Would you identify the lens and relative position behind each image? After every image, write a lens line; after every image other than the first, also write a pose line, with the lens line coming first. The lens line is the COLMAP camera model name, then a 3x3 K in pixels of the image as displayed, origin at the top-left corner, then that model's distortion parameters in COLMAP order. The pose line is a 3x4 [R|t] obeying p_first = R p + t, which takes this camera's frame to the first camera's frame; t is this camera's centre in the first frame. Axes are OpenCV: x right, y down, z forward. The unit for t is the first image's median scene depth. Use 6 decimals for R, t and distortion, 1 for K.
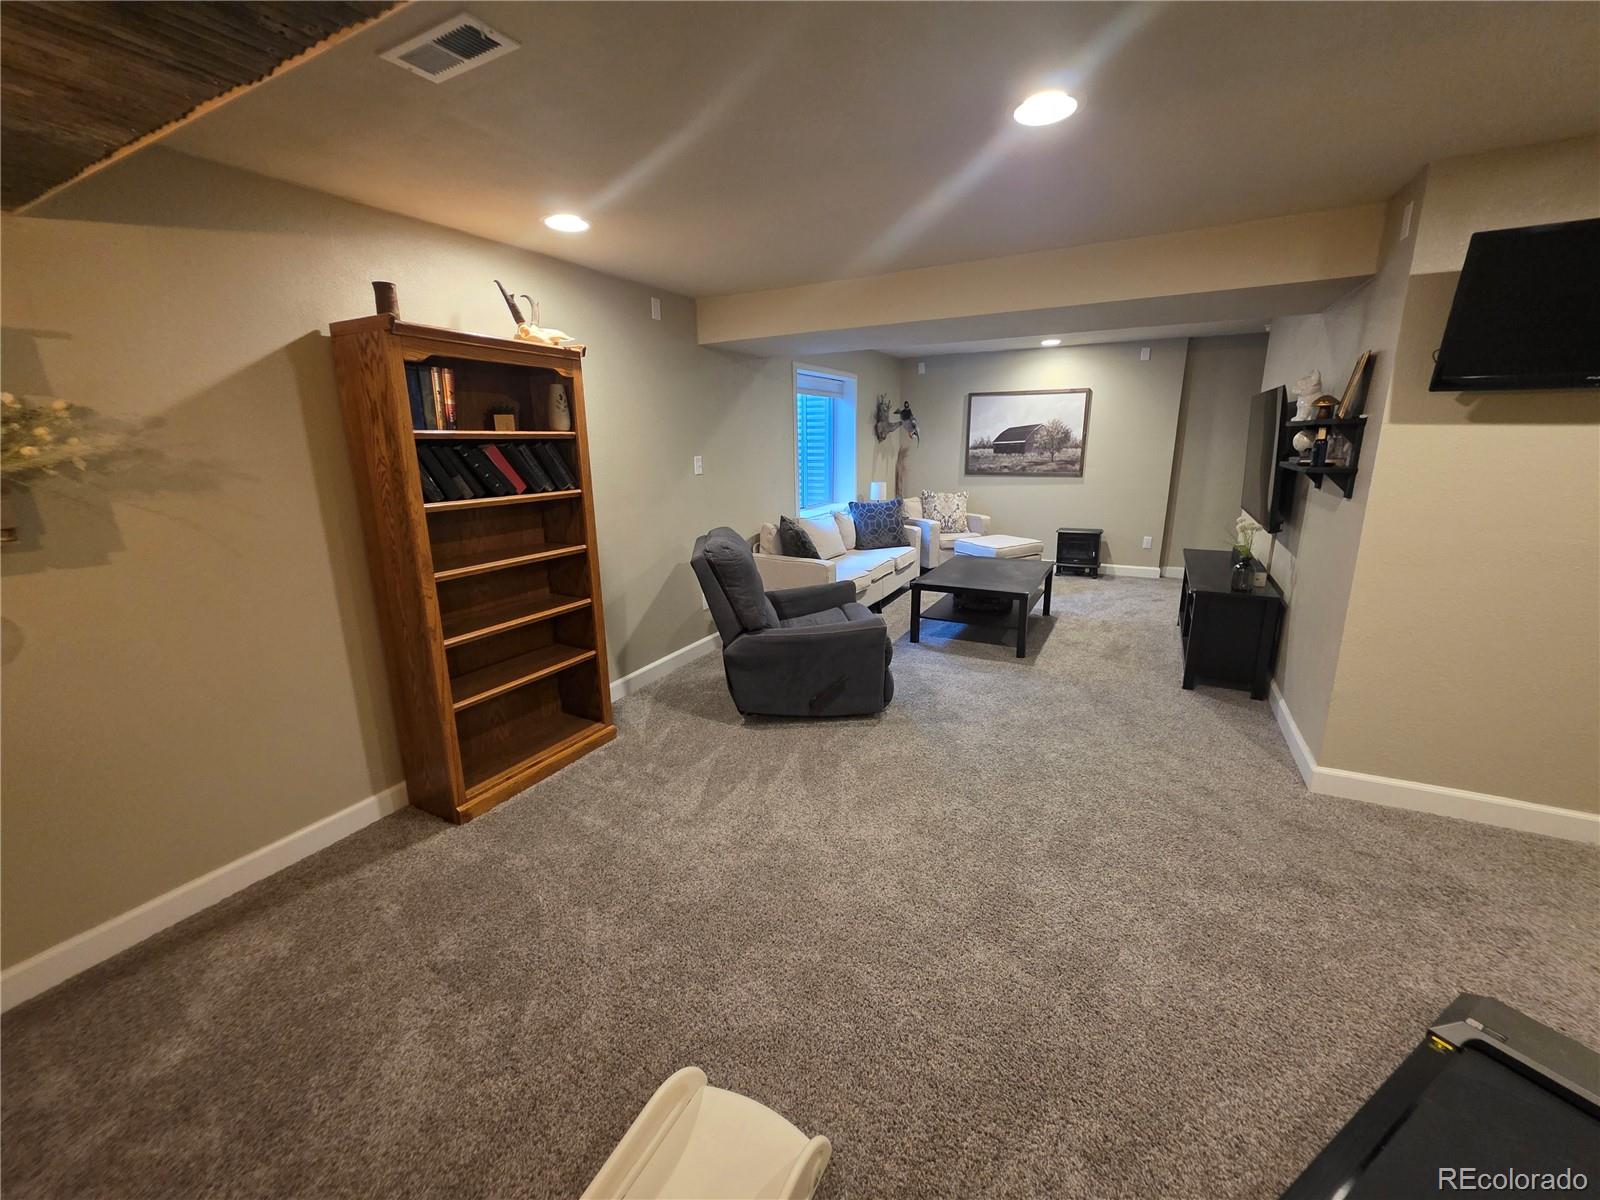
lens RADIAL K [[638.3, 0, 804.8], [0, 638.3, 589.4], [0, 0, 1]] dist [0.001021, -0.000493]
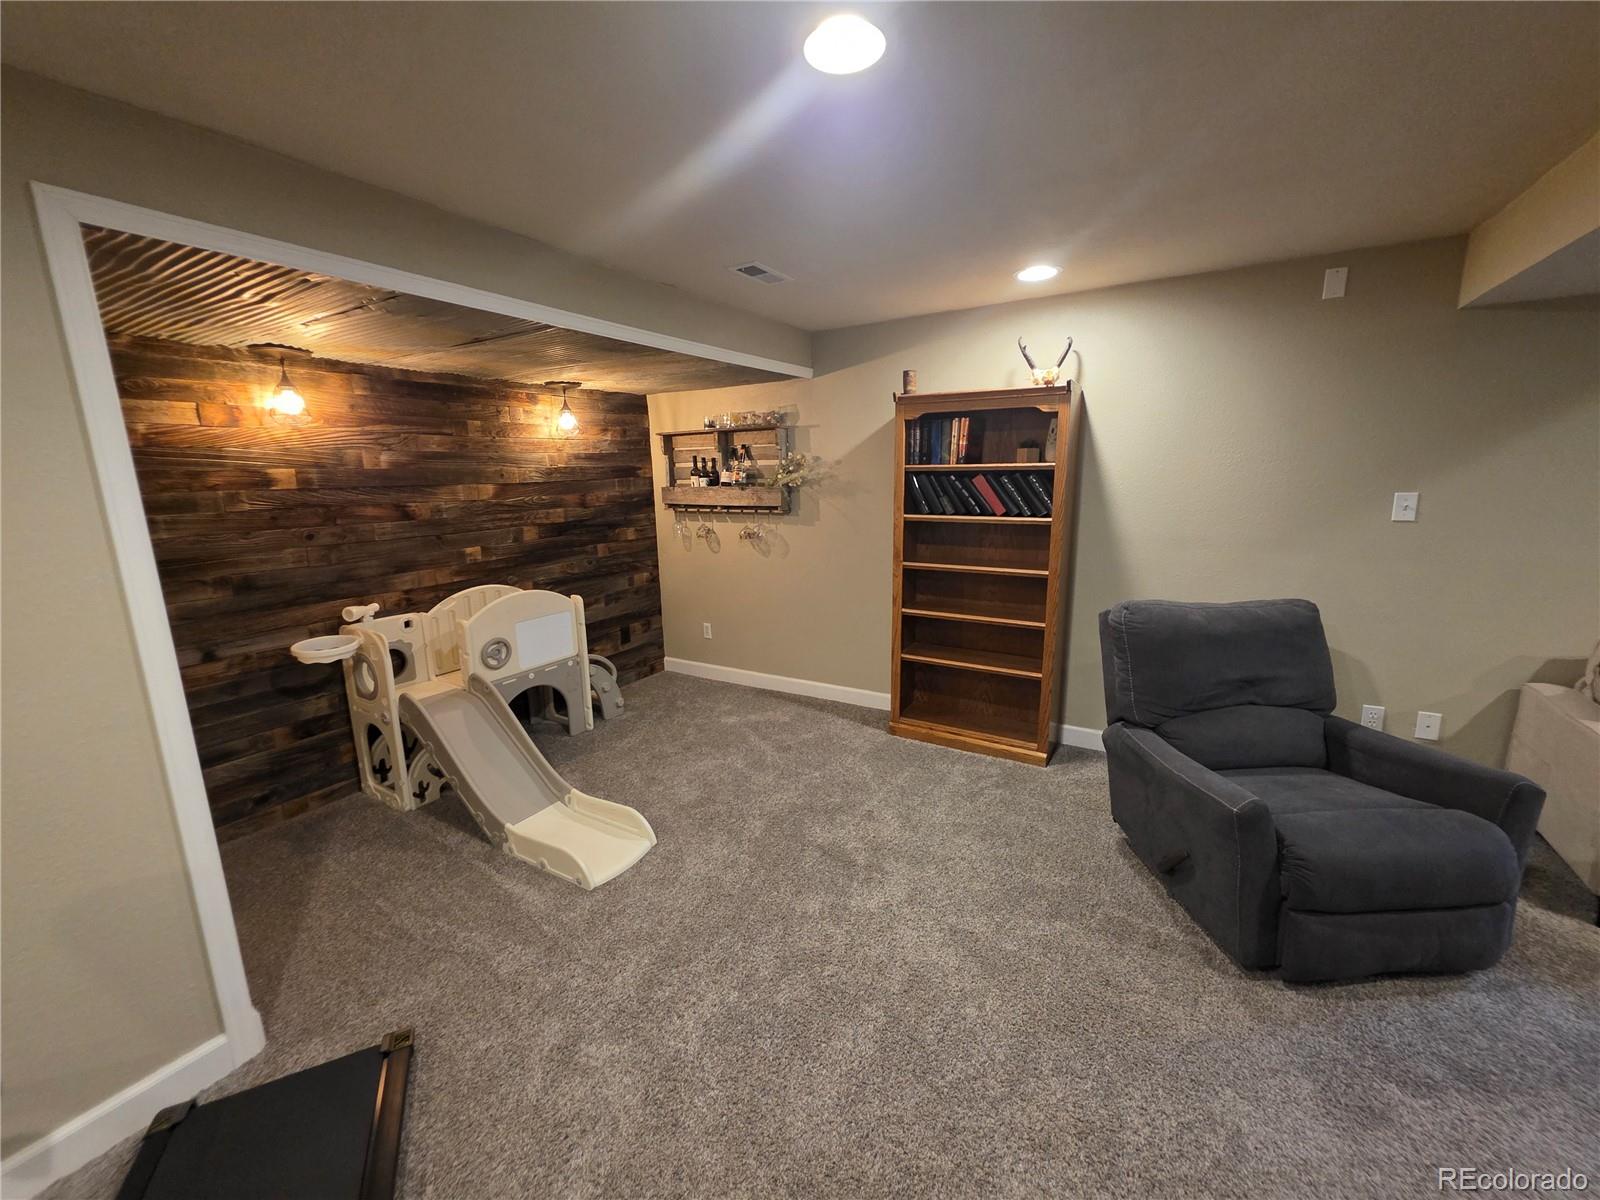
lens RADIAL K [[638.3, 0, 804.8], [0, 638.3, 589.4], [0, 0, 1]] dist [0.001021, -0.000493]
pose [[-0.054959, 0.203842, -0.977460, 0.800999], [-0.207895, 0.955149, 0.210879, -0.205617], [0.976606, 0.214799, -0.010117, 0.730819]]
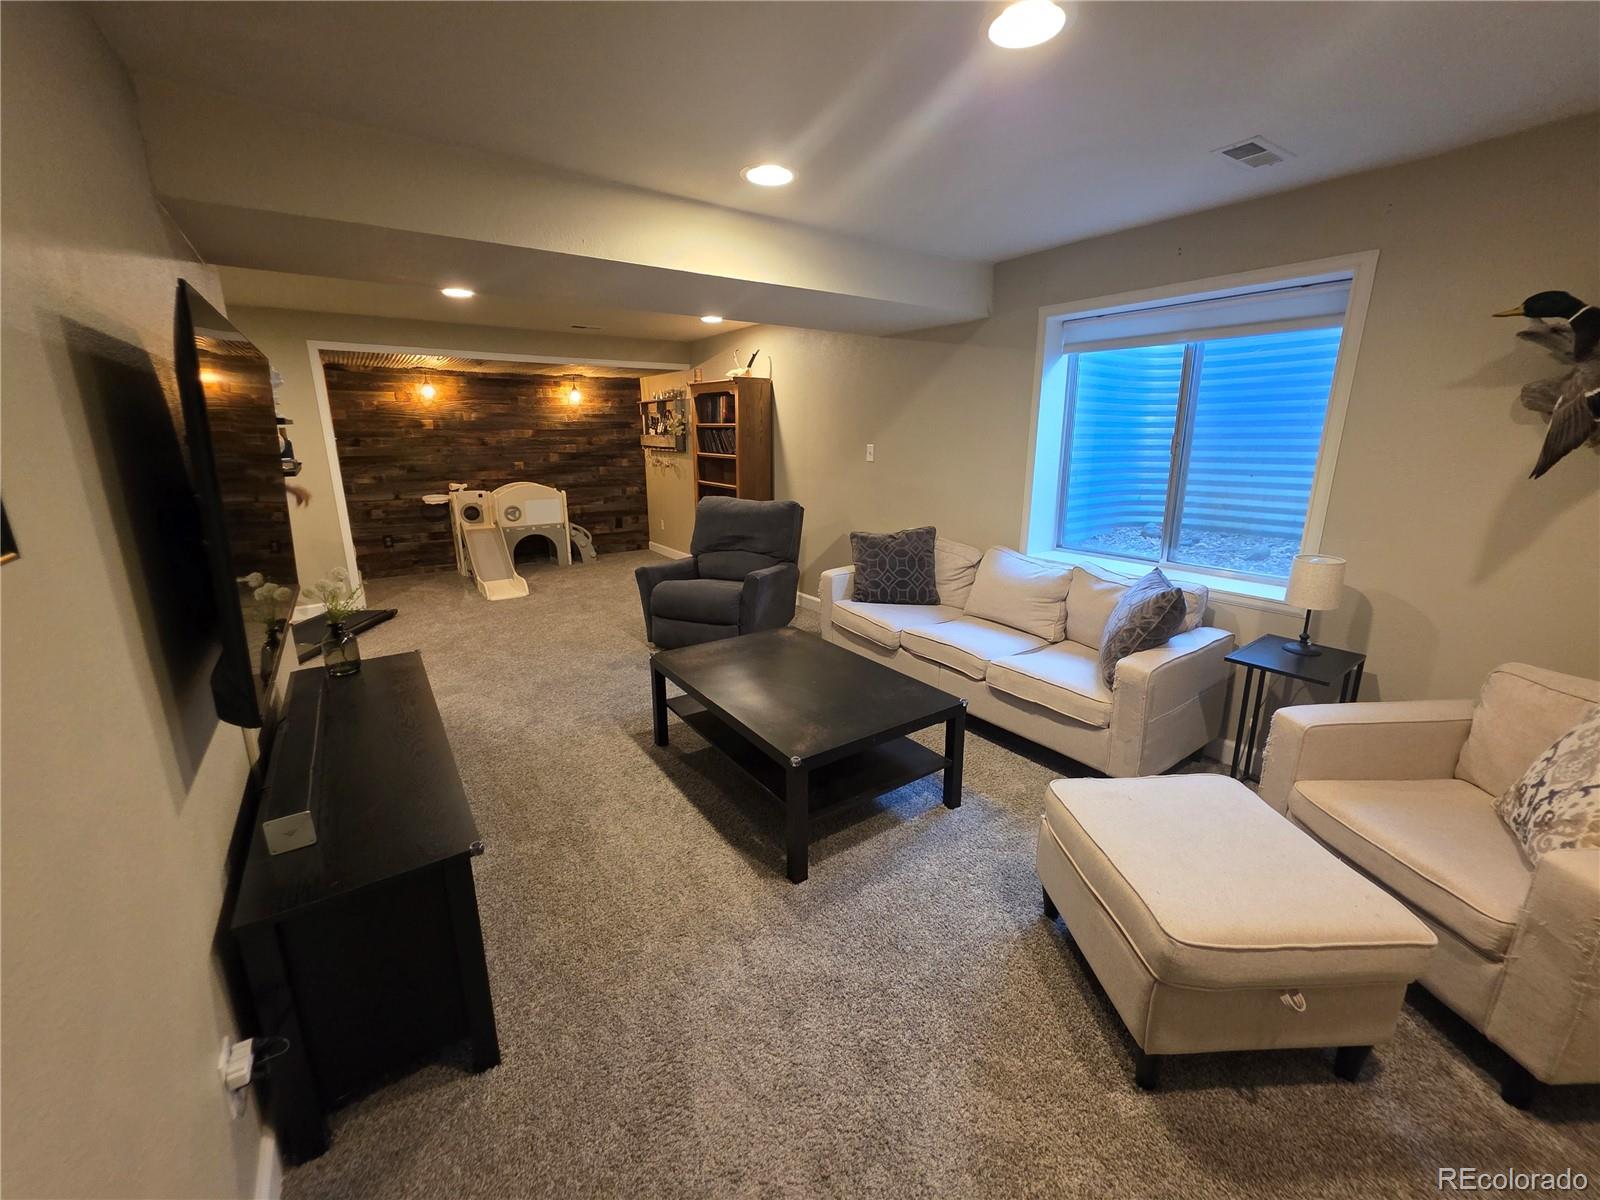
lens RADIAL K [[638.3, 0, 804.8], [0, 638.3, 589.4], [0, 0, 1]] dist [0.001021, -0.000493]
pose [[-0.452277, 0.233075, -0.860884, 1.385632], [-0.197401, 0.915150, 0.351474, -0.549909], [0.869758, 0.328903, -0.367892, 2.228358]]
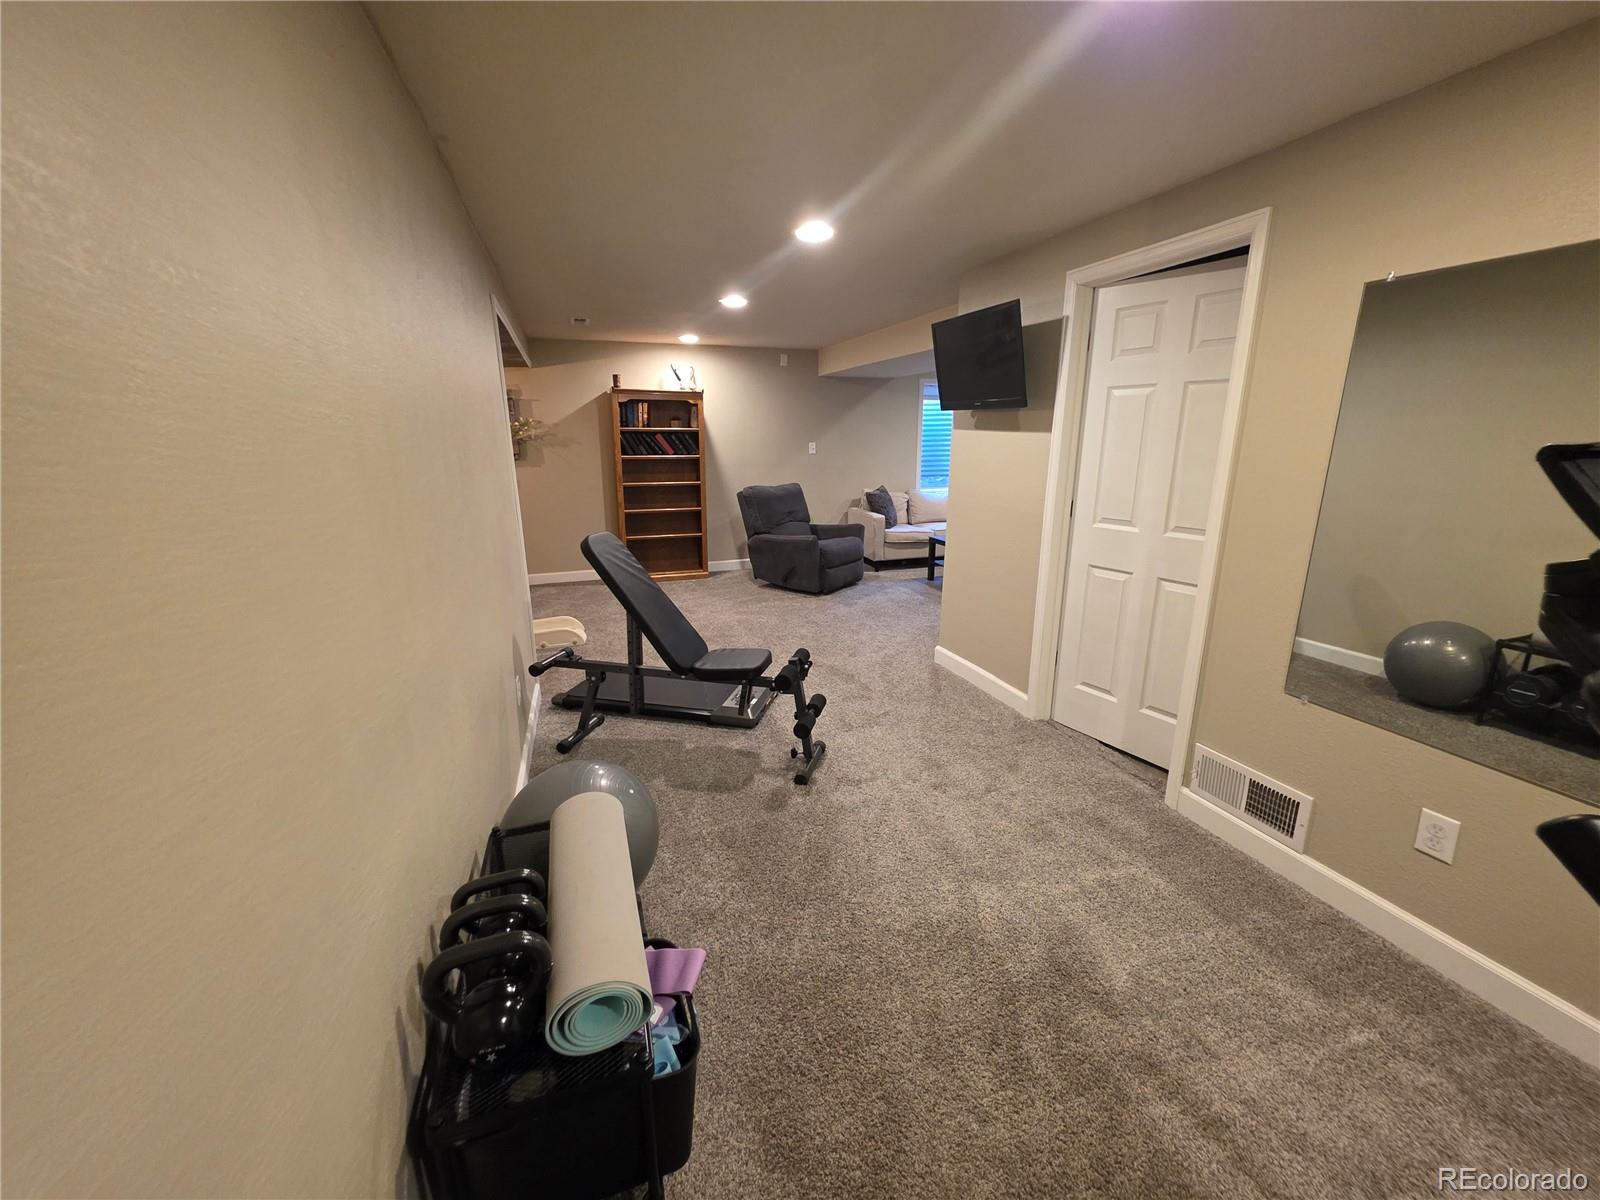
lens RADIAL K [[638.3, 0, 804.8], [0, 638.3, 589.4], [0, 0, 1]] dist [0.001021, -0.000493]
pose [[0.736687, 0.174893, -0.653227, 1.589562], [-0.166125, 0.983181, 0.075883, 0.076034], [0.655511, 0.052615, 0.753350, -0.417669]]
